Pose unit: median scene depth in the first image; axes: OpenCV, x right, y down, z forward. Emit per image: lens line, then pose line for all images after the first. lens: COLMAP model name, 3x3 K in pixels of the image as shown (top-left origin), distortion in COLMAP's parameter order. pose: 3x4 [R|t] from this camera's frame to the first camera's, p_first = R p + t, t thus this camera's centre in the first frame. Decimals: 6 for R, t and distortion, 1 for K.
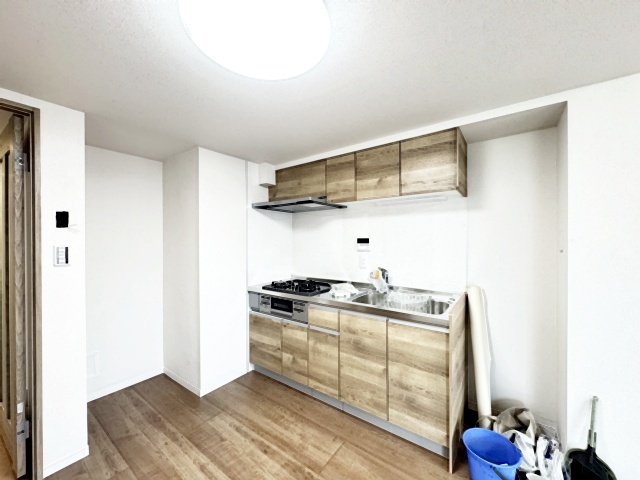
lens RADIAL K [[256.9, 0, 320.5], [0, 256.9, 240.5], [0, 0, 1]] dist [-0.002843, 0.000373]
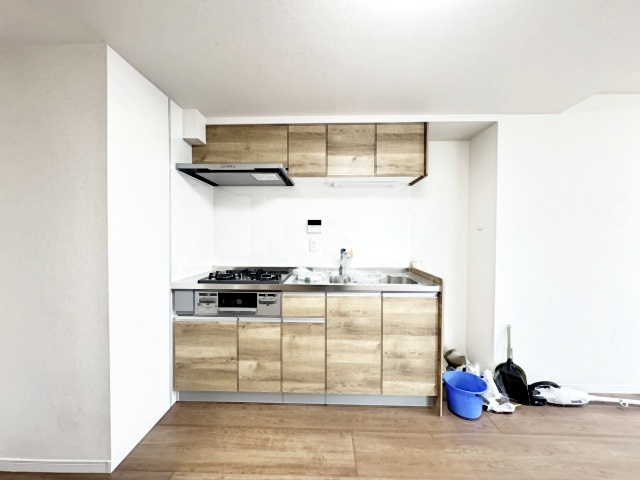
lens RADIAL K [[256.9, 0, 320.5], [0, 256.9, 240.5], [0, 0, 1]] dist [-0.002843, 0.000373]
pose [[0.820106, 0.000099, 0.572211, -0.431916], [-0.007119, 0.999924, 0.010031, 0.069997], [-0.572167, -0.012300, 0.820045, 0.258483]]
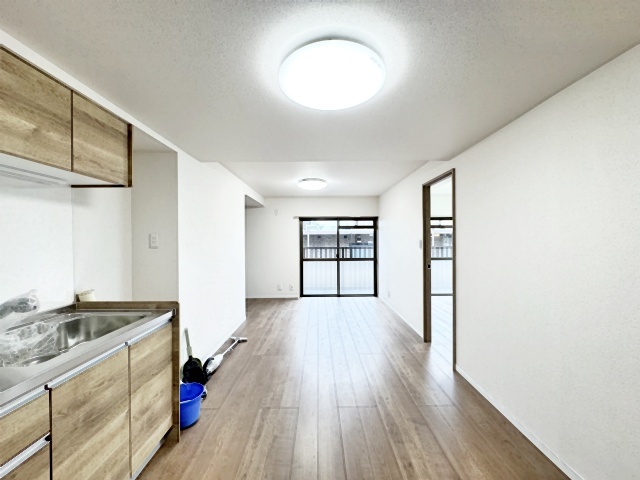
lens RADIAL K [[256.9, 0, 320.5], [0, 256.9, 240.5], [0, 0, 1]] dist [-0.002843, 0.000373]
pose [[-0.601068, 0.007641, 0.799161, -0.565686], [0.013025, 0.999915, 0.000235, 0.011698], [-0.799091, 0.010550, -0.601117, 0.830830]]
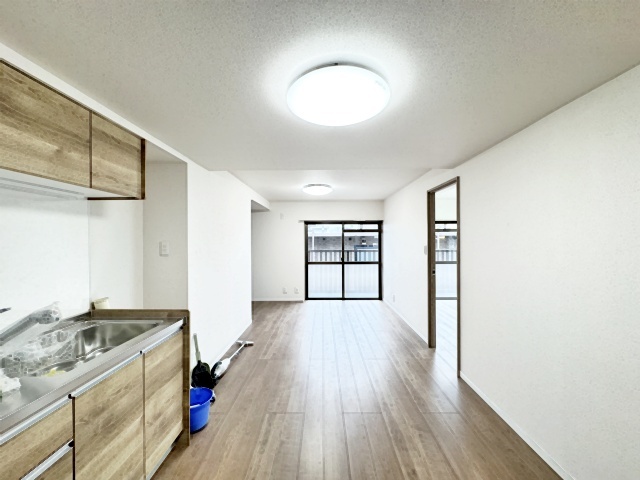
lens RADIAL K [[256.9, 0, 320.5], [0, 256.9, 240.5], [0, 0, 1]] dist [-0.002843, 0.000373]
pose [[-0.586853, 0.008902, 0.809645, -0.580723], [0.011665, 0.999929, -0.002539, -0.020745], [-0.809609, 0.007955, -0.586915, 0.846814]]
